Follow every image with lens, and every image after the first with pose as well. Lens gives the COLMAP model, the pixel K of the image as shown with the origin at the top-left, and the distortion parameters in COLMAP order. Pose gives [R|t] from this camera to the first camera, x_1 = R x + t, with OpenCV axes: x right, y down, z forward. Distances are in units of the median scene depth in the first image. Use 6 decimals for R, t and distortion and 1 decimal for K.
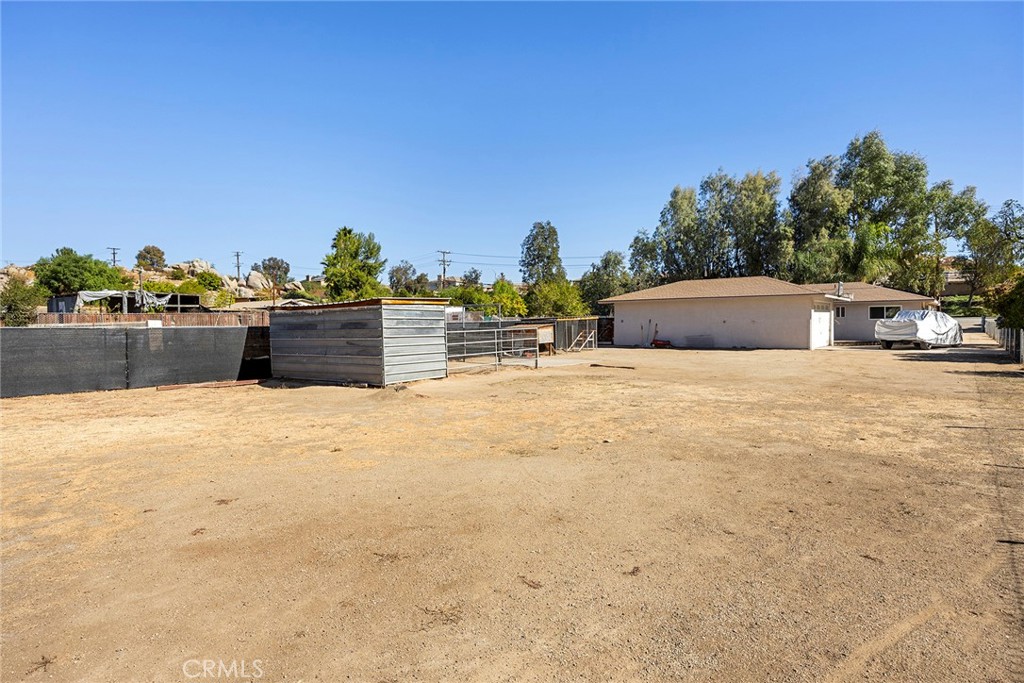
lens RADIAL K [[582.5, 0, 513.6], [0, 582.5, 340.5], [0, 0, 1]] dist [-0.000905, 0.000114]
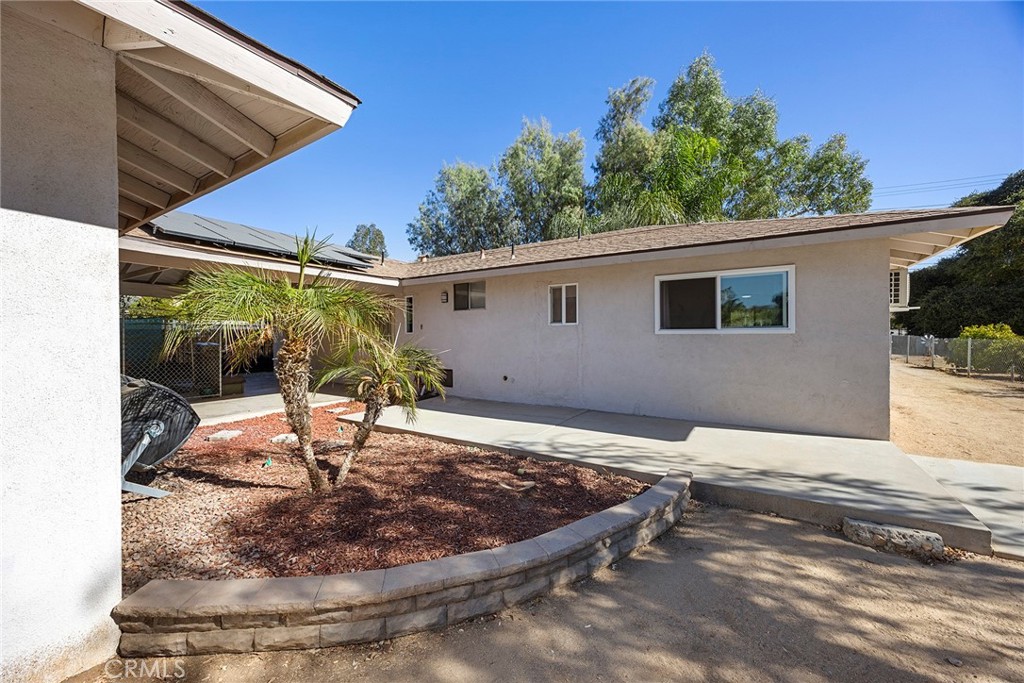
lens RADIAL K [[407.1, 0, 509.1], [0, 407.1, 342.3], [0, 0, 1]] dist [0.001566, 0.000031]
pose [[0.995914, 0.000234, 0.090306, 0.355403], [0.000345, 0.999980, -0.006386, -0.020908], [-0.090305, 0.006391, 0.995894, 0.555801]]
